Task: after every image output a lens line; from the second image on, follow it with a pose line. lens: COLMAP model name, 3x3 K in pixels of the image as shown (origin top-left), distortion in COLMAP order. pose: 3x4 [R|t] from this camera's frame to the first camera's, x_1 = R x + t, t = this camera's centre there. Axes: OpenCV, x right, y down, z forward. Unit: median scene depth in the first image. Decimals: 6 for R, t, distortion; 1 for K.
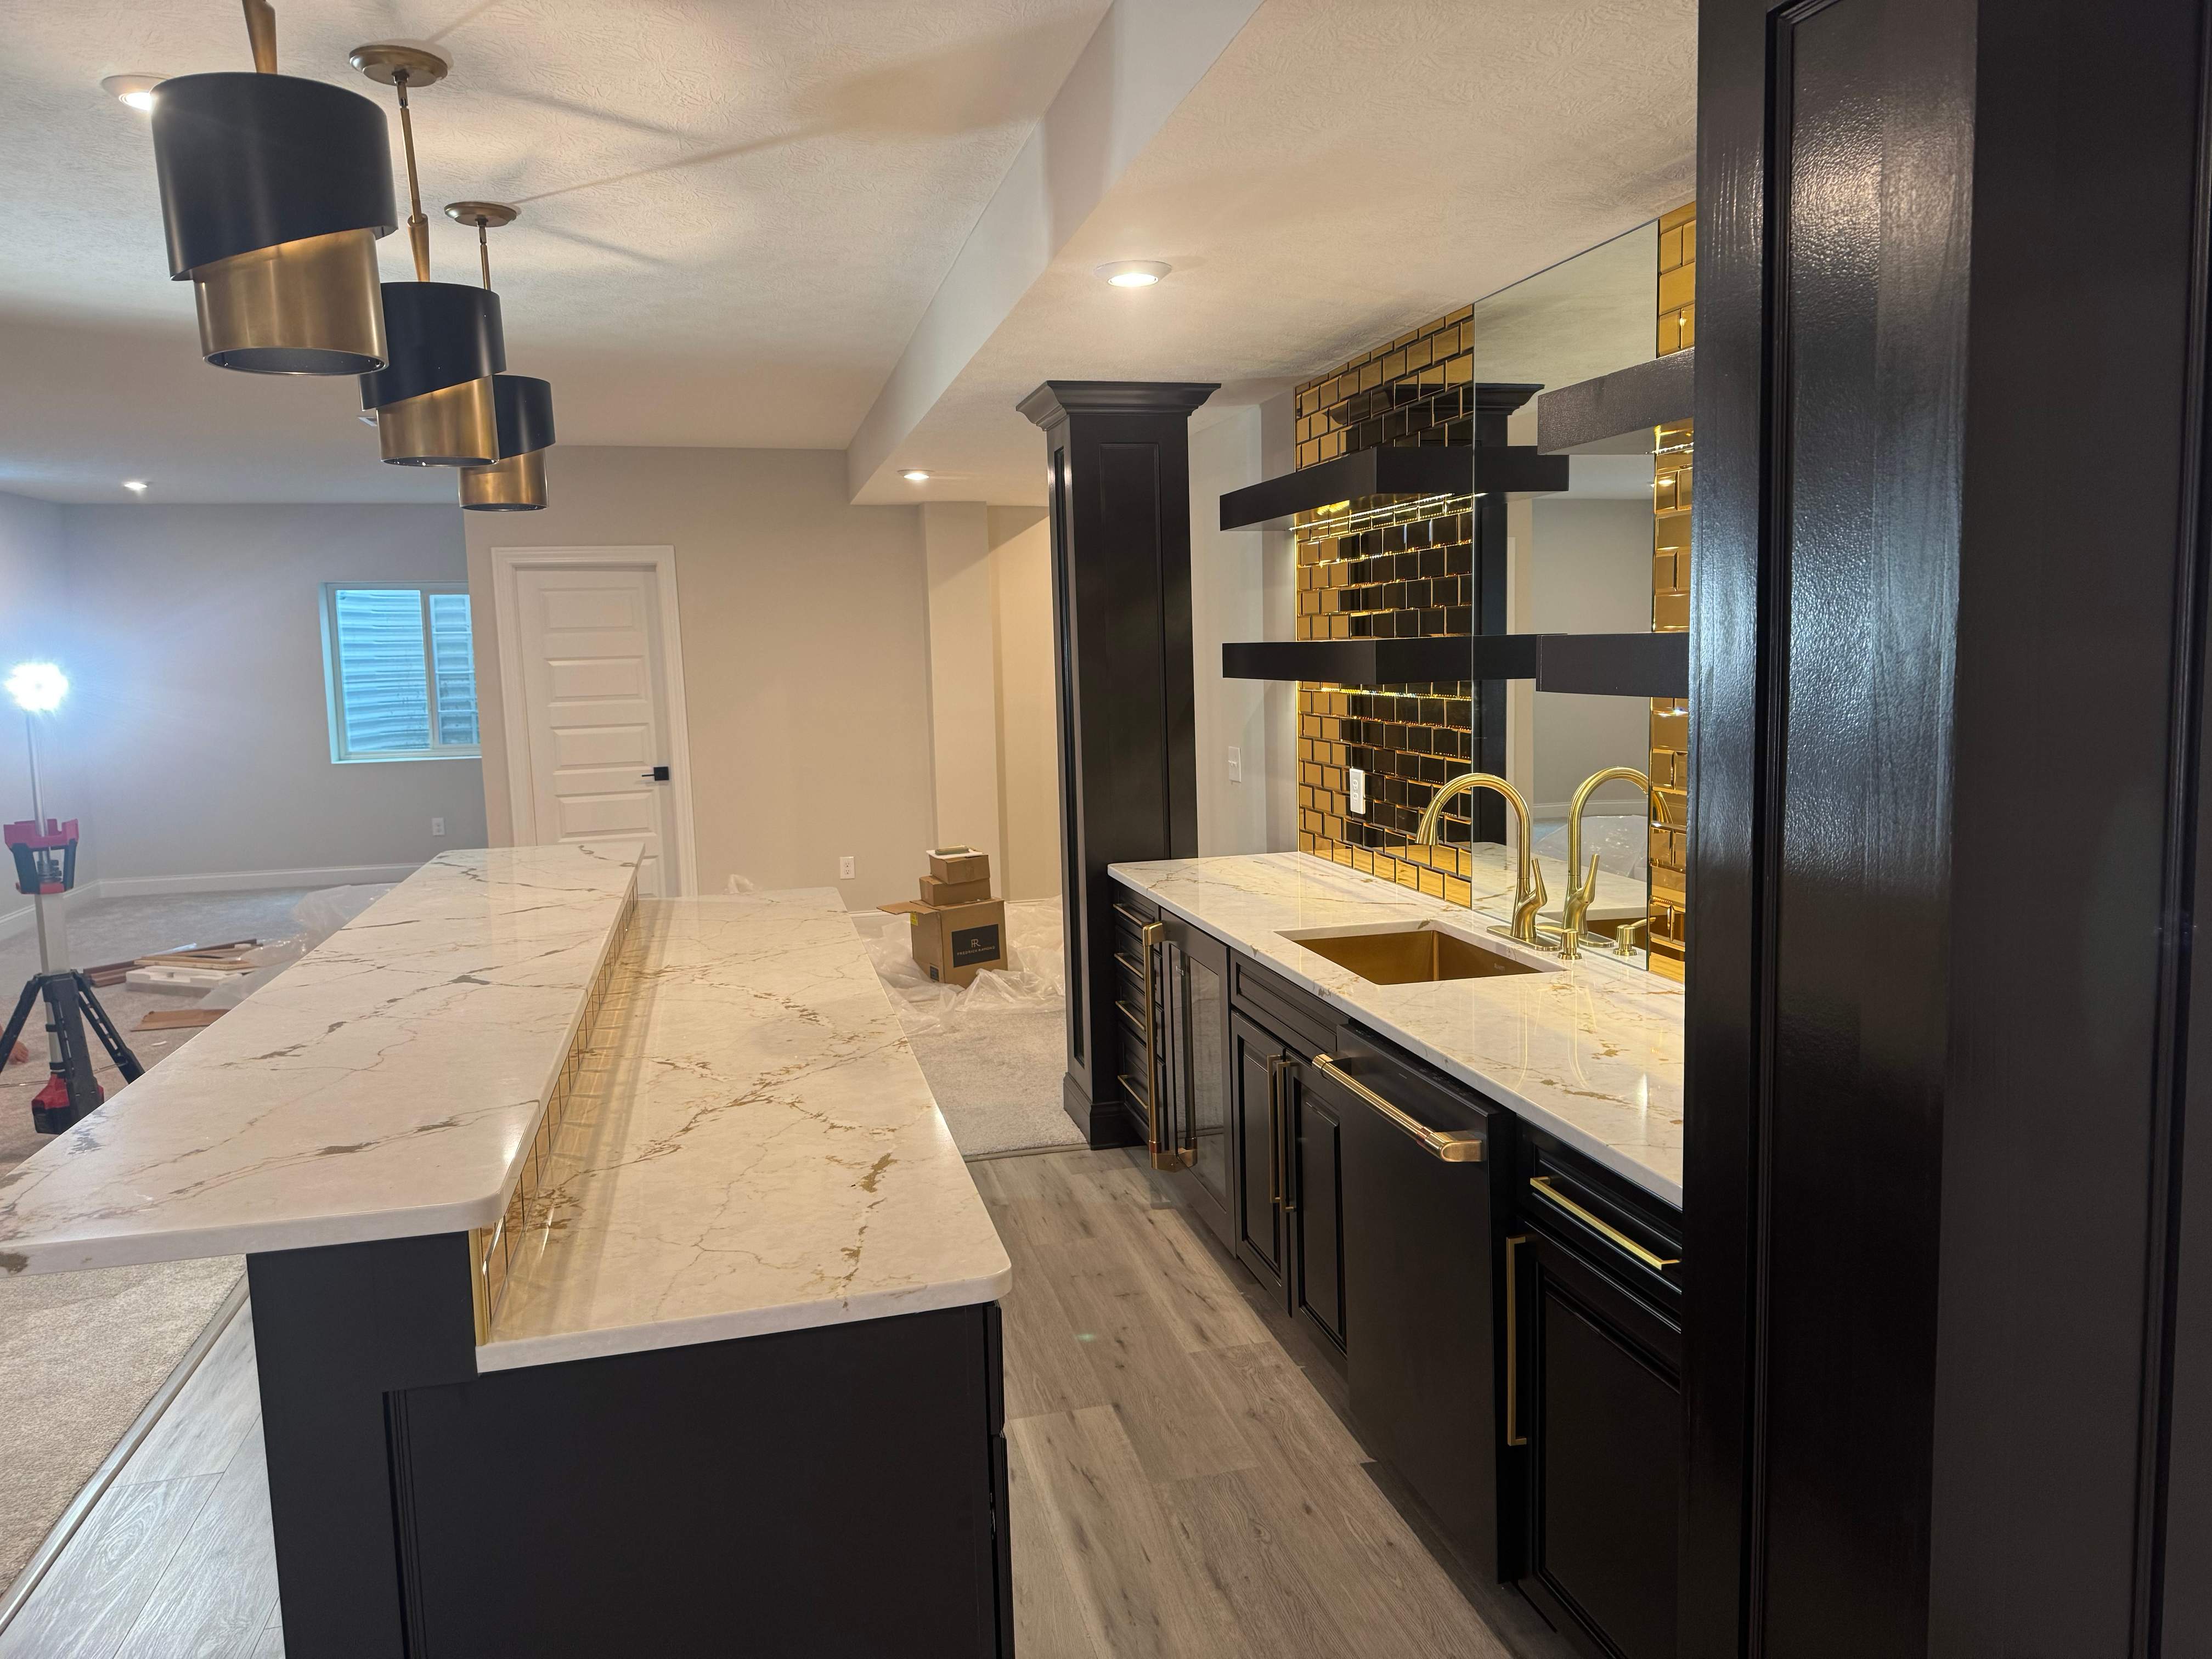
lens RADIAL K [[1558.7, 0, 1106.0], [0, 1558.7, 829.5], [0, 0, 1]] dist [0.089733, -0.100036]
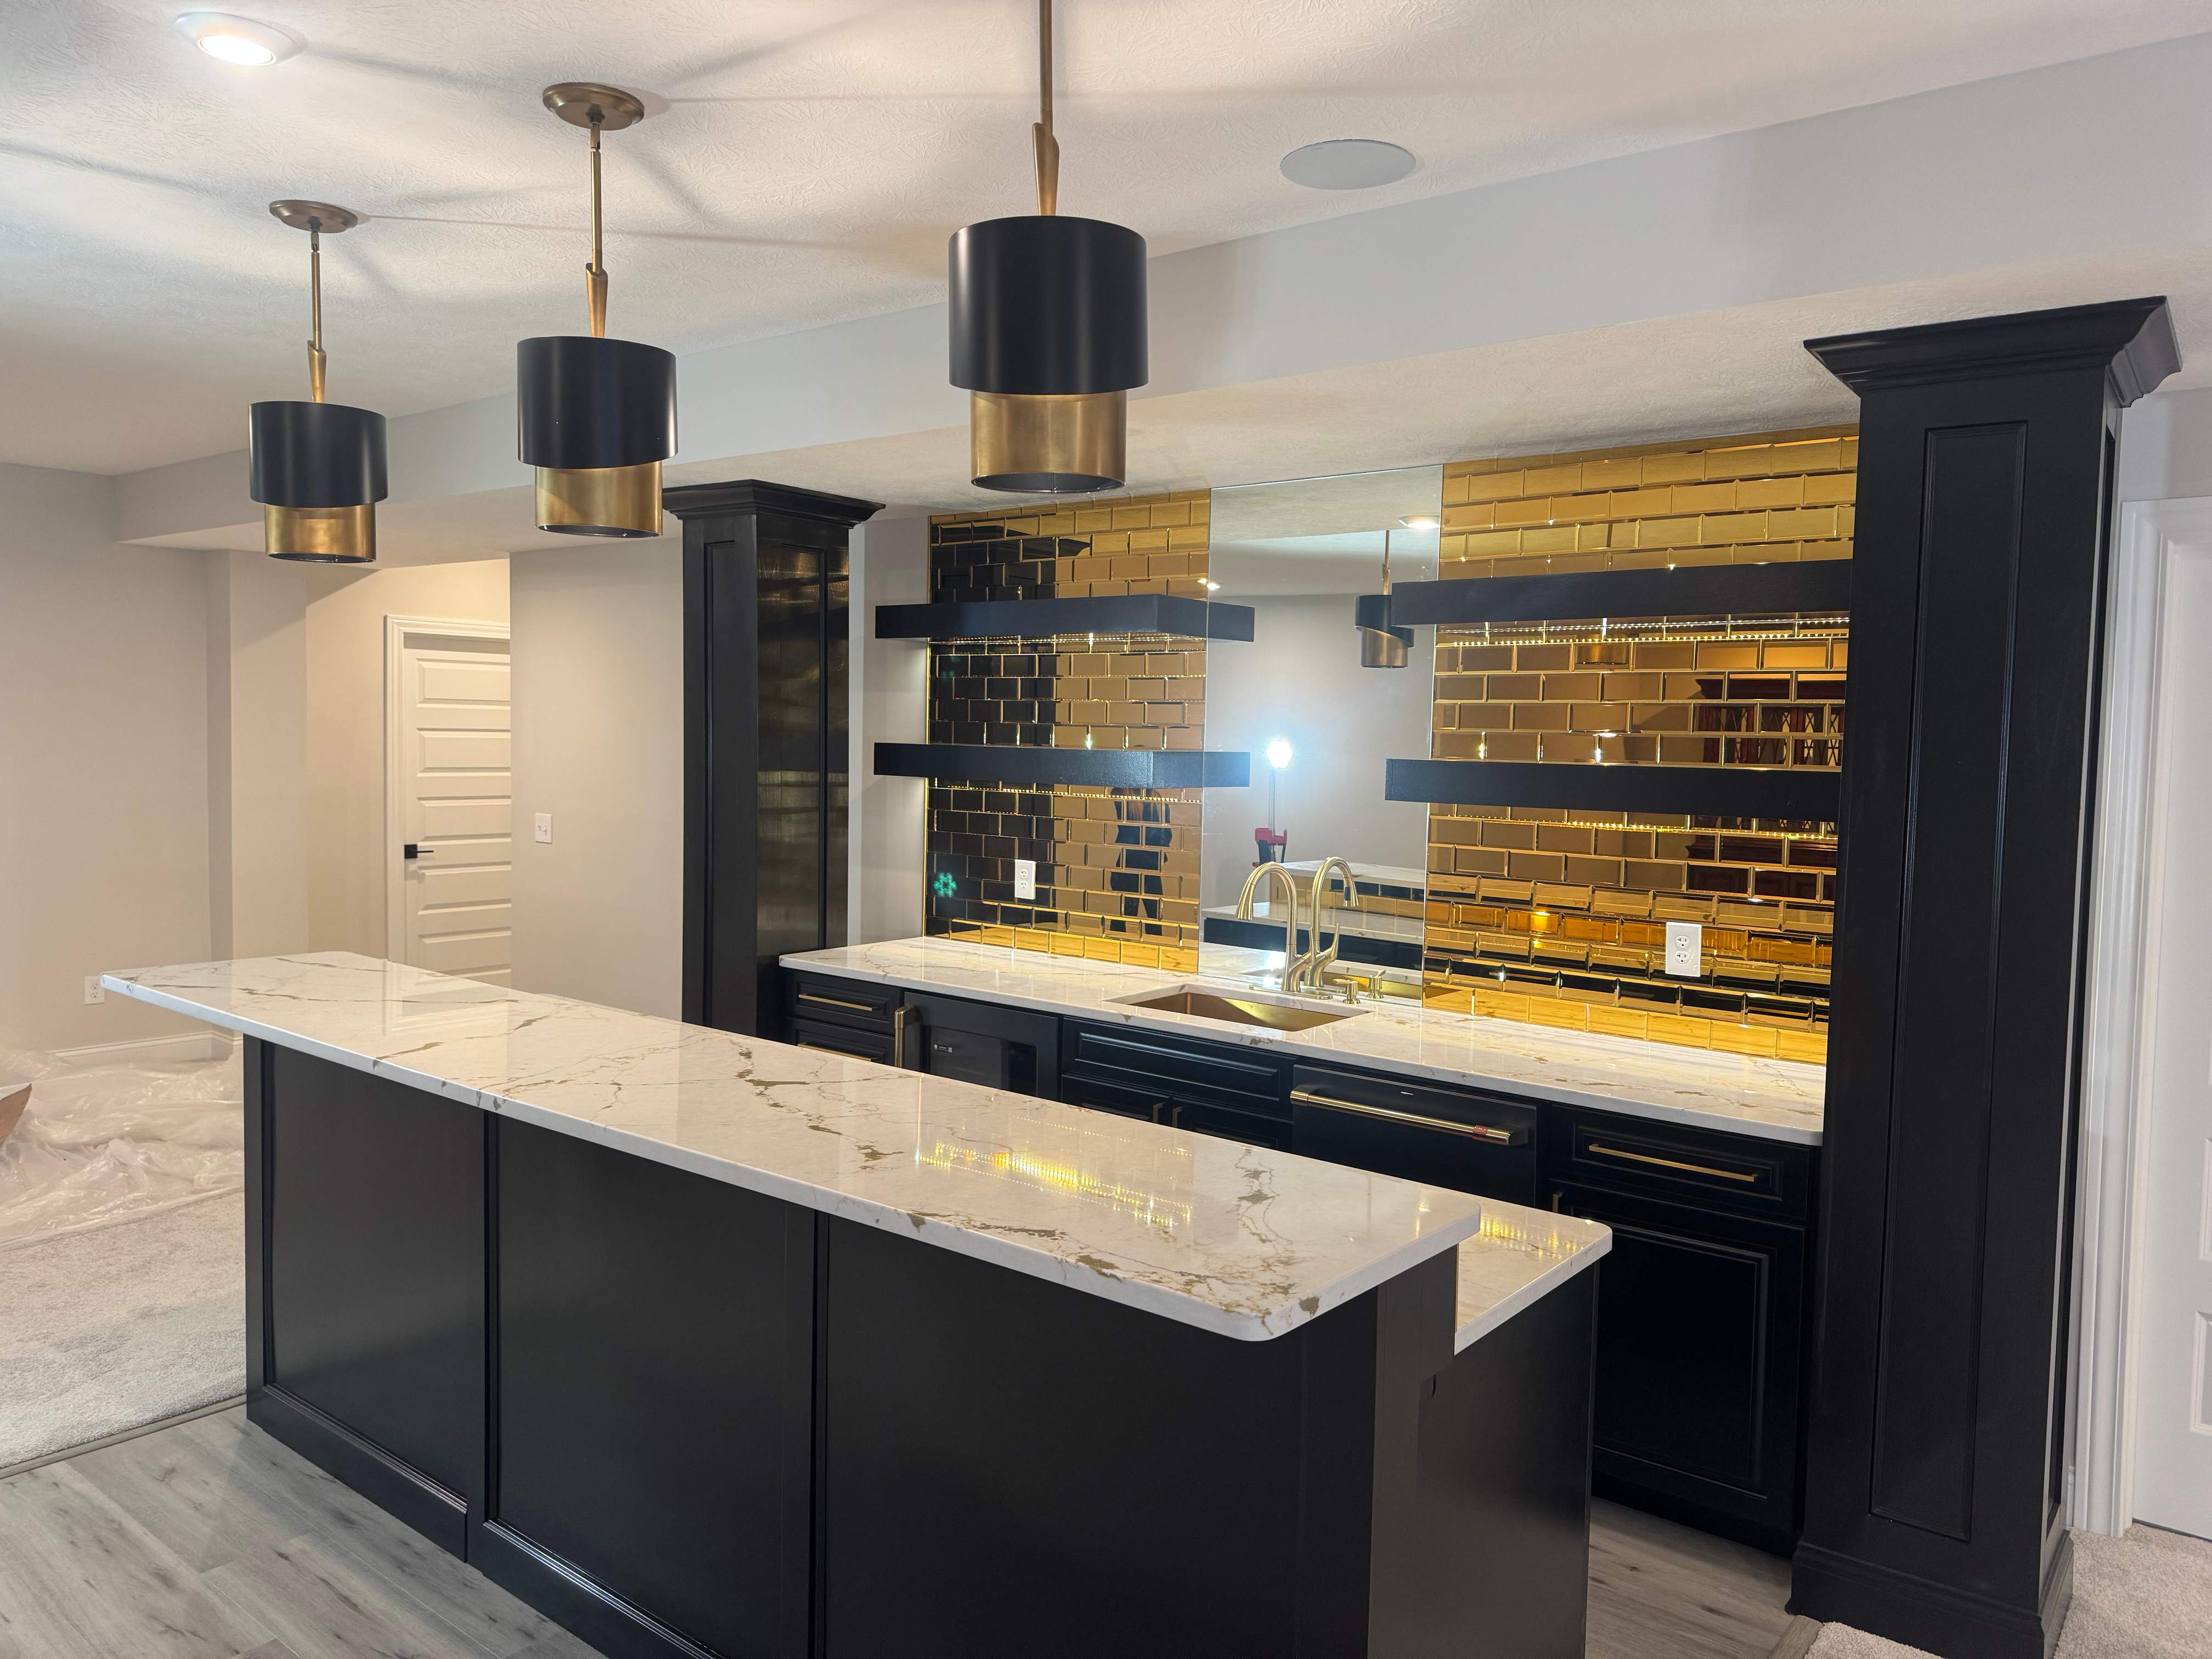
lens RADIAL K [[1558.7, 0, 1106.0], [0, 1558.7, 829.5], [0, 0, 1]] dist [0.089733, -0.100036]
pose [[0.791513, 0.005836, 0.611125, -0.572986], [0.030317, 0.998348, -0.048800, -0.004012], [-0.610401, 0.057153, 0.790028, 0.077843]]
